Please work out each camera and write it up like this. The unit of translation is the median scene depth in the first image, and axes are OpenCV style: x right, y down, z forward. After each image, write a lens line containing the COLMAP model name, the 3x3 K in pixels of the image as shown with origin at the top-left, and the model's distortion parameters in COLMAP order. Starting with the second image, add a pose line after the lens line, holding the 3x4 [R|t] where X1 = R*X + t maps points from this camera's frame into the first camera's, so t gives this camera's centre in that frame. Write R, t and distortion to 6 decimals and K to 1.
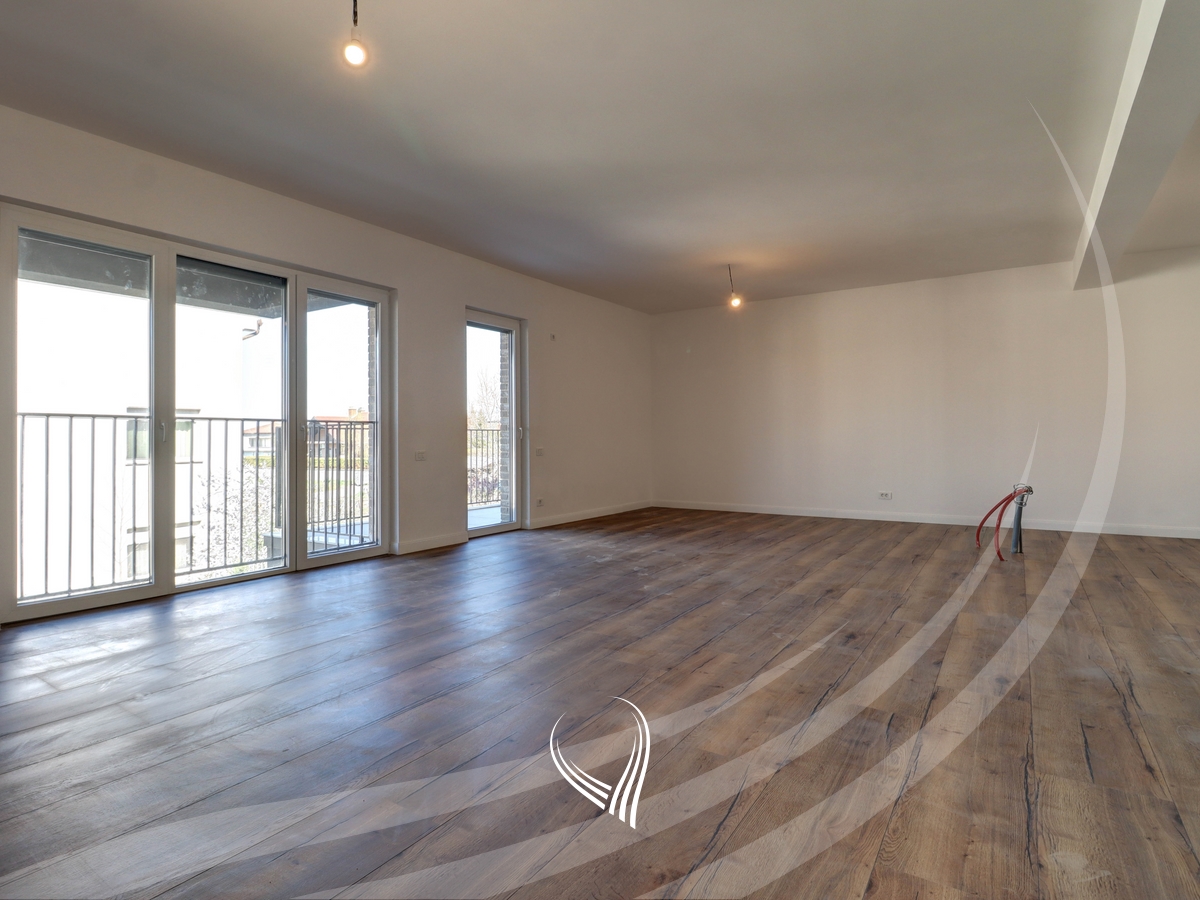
lens RADIAL K [[545.6, 0, 603.9], [0, 545.6, 431.0], [0, 0, 1]] dist [-0.001046, -0.000675]
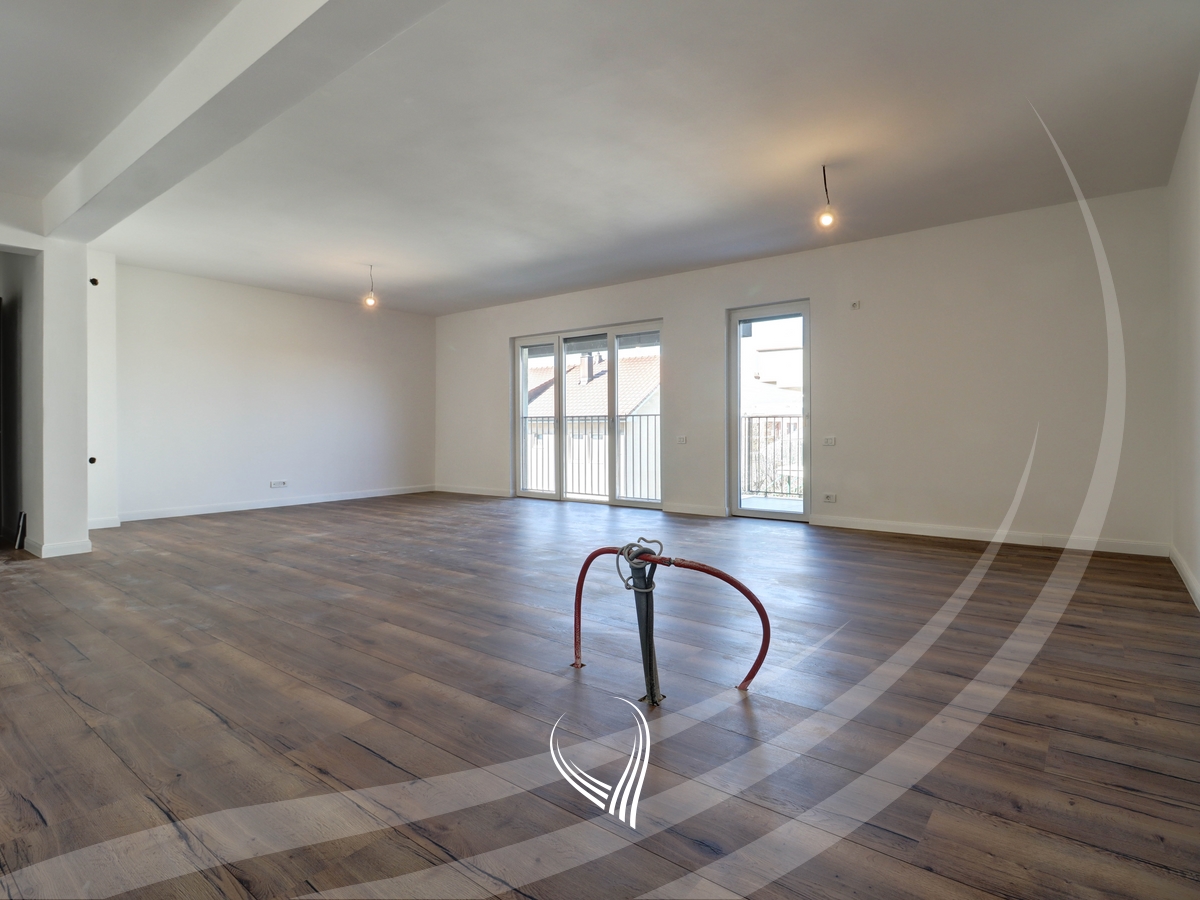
lens RADIAL K [[545.6, 0, 603.9], [0, 545.6, 431.0], [0, 0, 1]] dist [-0.001046, -0.000675]
pose [[0.054867, -0.006052, -0.998475, 1.145687], [0.004952, 0.999971, -0.005789, 0.038843], [0.998481, -0.004627, 0.054895, 0.908542]]
